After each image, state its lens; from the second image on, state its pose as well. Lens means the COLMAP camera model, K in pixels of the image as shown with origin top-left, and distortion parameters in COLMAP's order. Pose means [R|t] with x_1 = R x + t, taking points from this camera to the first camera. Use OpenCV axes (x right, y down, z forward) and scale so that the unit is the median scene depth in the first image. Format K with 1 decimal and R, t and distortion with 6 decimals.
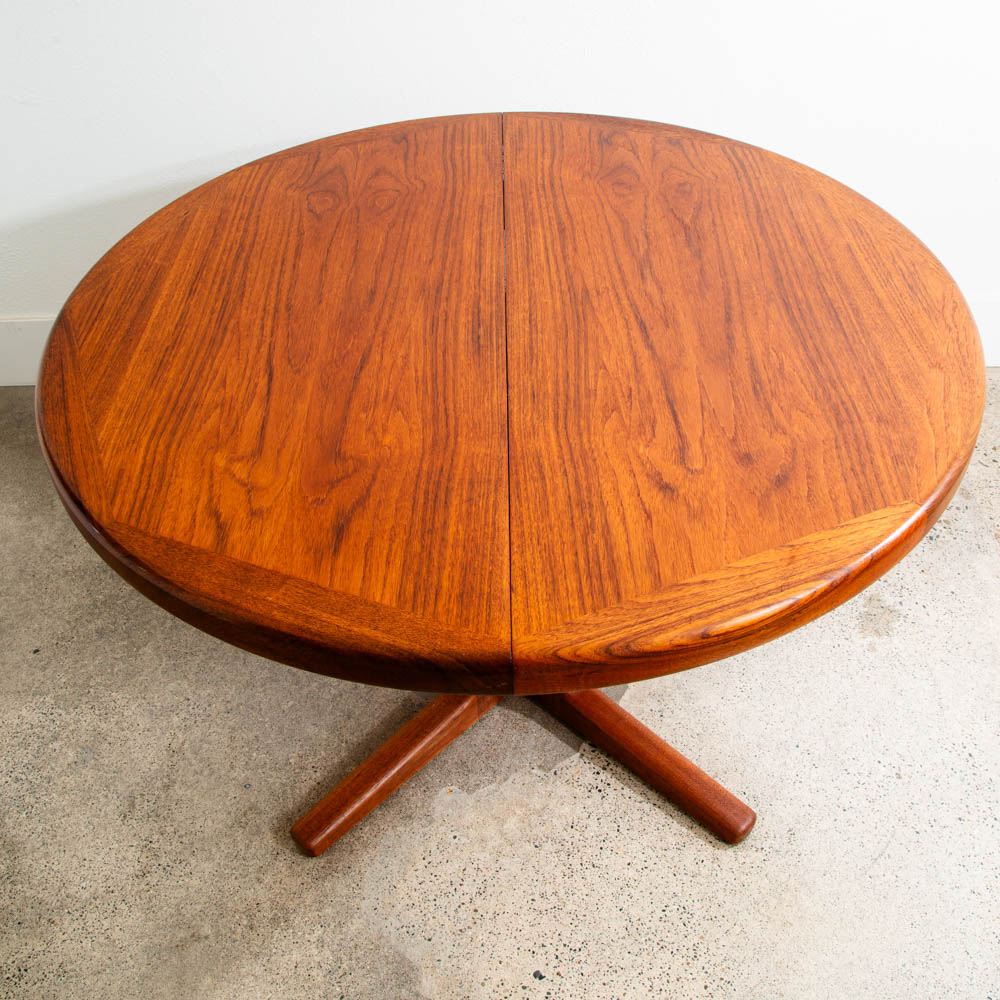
lens RADIAL K [[1108.5, 0, 485.6], [0, 1108.5, 437.7], [0, 0, 1]] dist [-0.131374, 0.073931]
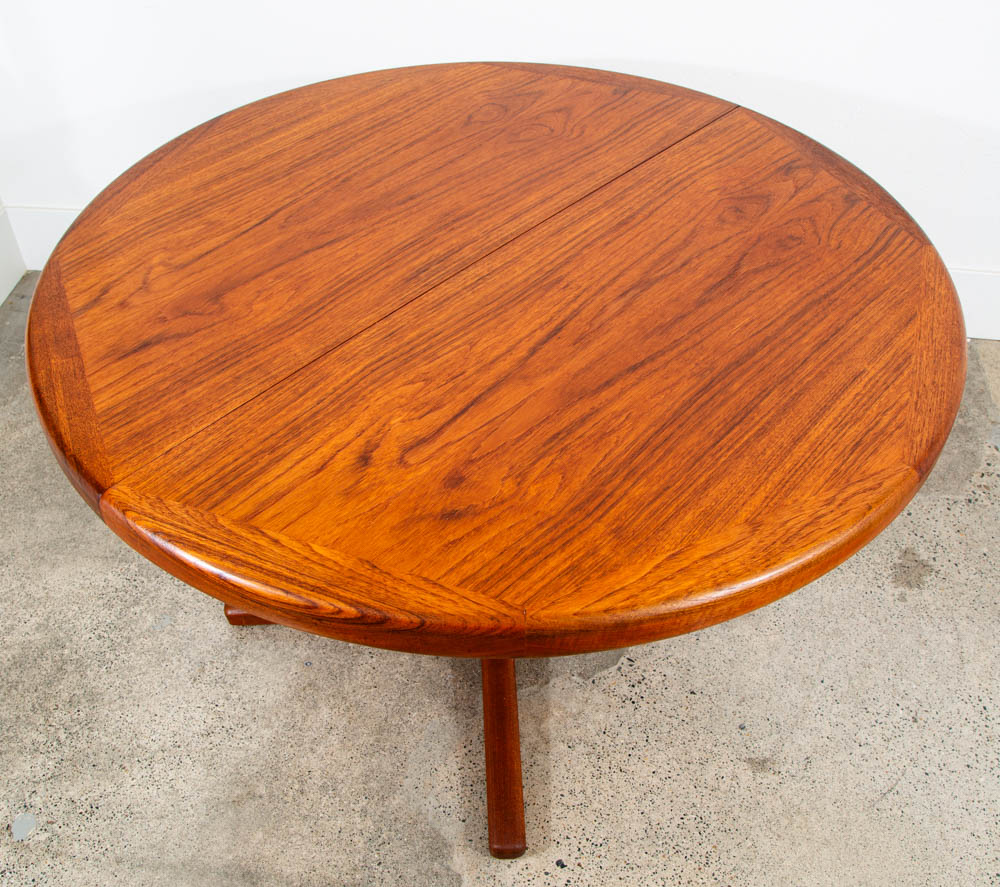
lens RADIAL K [[1015.7, 0, 495.0], [0, 1015.7, 455.9], [0, 0, 1]] dist [-0.121170, 0.056652]
pose [[0.736932, 0.506124, -0.448073, 0.605152], [-0.455877, 0.861549, 0.223402, -0.198628], [0.499107, 0.039634, 0.865634, 0.240113]]
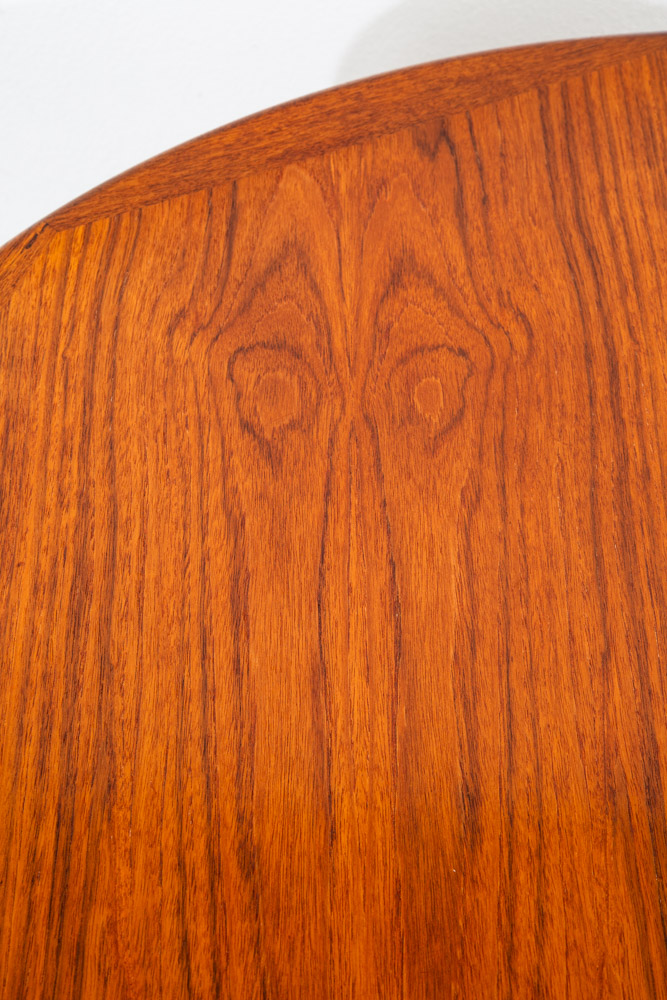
lens RADIAL K [[1658.2, 0, 333.5], [0, 1658.2, 500.0], [0, 0, 1]] dist [0.171623, 0.099375]
pose [[0.999578, 0.001566, 0.028994, -0.191387], [-0.008147, 0.973562, 0.228277, -0.412453], [-0.027870, -0.228417, 0.973165, 0.562243]]
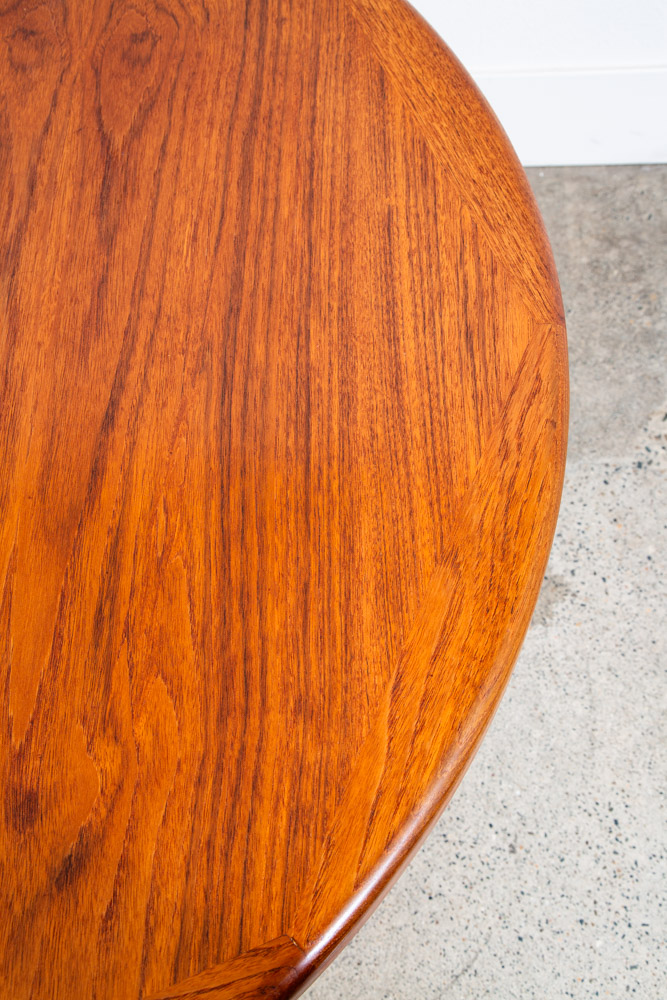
lens RADIAL K [[1173.1, 0, 333.5], [0, 1173.1, 500.0], [0, 0, 1]] dist [0.039619, 0.019446]
pose [[0.999999, -0.001439, 0.000128, 0.367791], [0.001271, 0.918133, 0.396270, -0.336695], [-0.000688, -0.396270, 0.918134, 0.484235]]
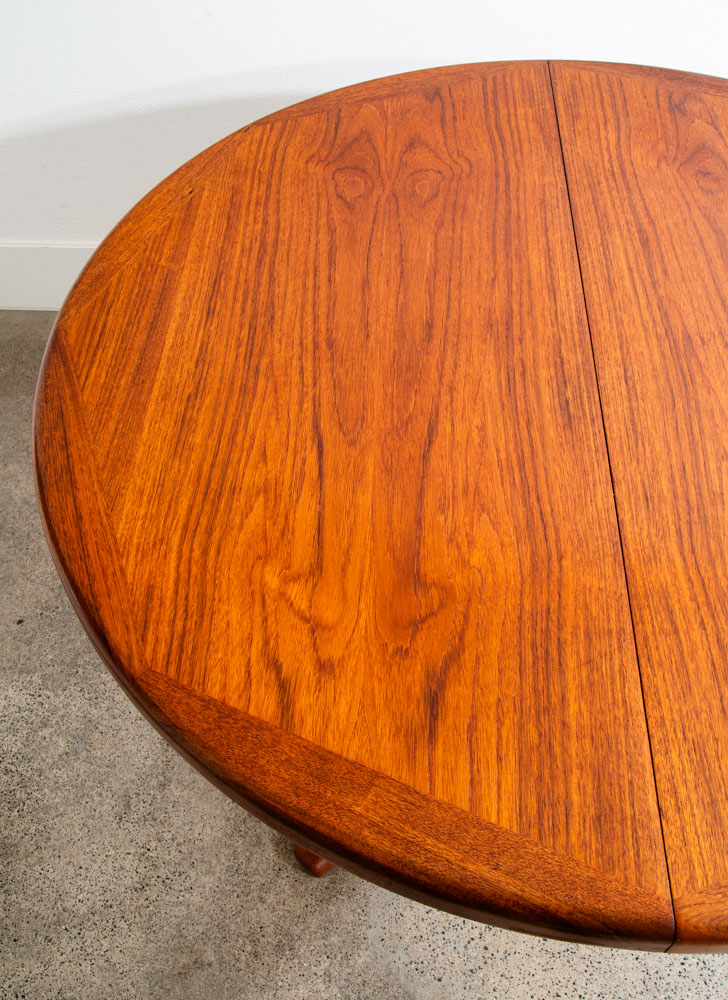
lens RADIAL K [[962.4, 0, 349.1], [0, 962.4, 466.9], [0, 0, 1]] dist [-0.055204, 0.077733]
pose [[0.998778, 0.042121, -0.025865, -0.162598], [-0.036009, 0.978512, 0.203023, -0.200532], [0.033860, -0.201844, 0.978832, 0.306384]]
